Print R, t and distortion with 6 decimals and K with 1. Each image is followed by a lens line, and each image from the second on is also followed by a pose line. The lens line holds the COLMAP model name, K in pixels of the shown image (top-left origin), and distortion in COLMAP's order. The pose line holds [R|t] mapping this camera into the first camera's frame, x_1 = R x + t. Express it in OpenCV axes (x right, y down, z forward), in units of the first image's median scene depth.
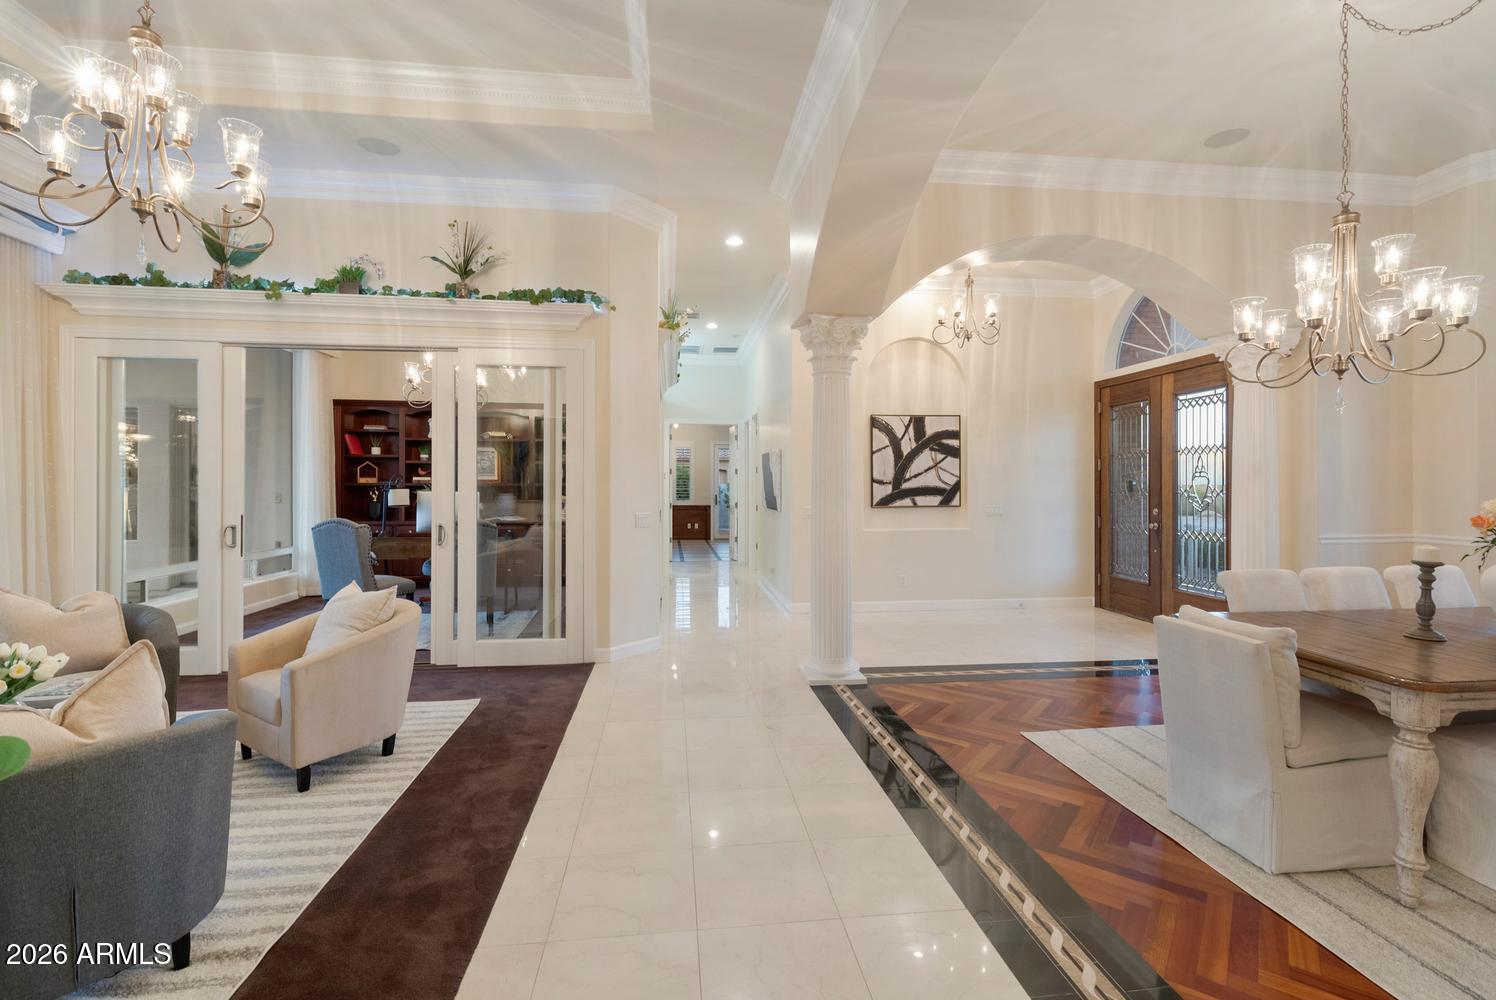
lens RADIAL K [[662.0, 0, 748.0], [0, 662.0, 500.0], [0, 0, 1]] dist [-0.001114, -0.000570]
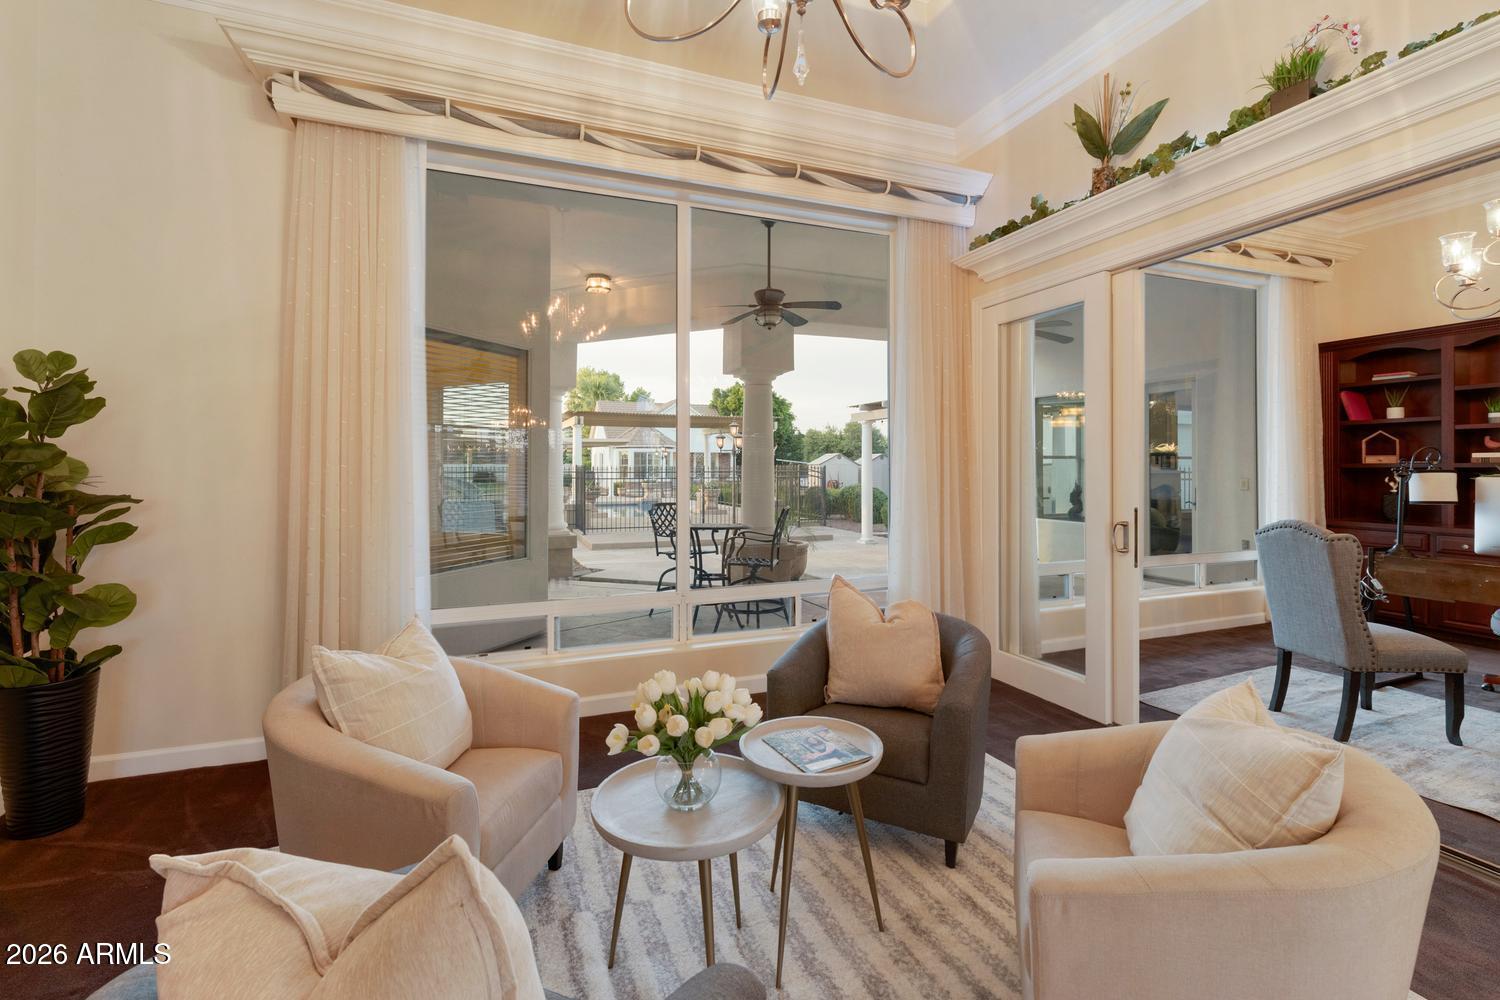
lens RADIAL K [[658.3, 0, 755.6], [0, 658.3, 461.4], [0, 0, 1]] dist [-0.002227, -0.000415]
pose [[0.254937, -0.015696, -0.966830, -0.193608], [-0.019105, 0.999591, -0.021266, -0.004720], [0.966769, 0.023893, 0.254533, 0.433077]]
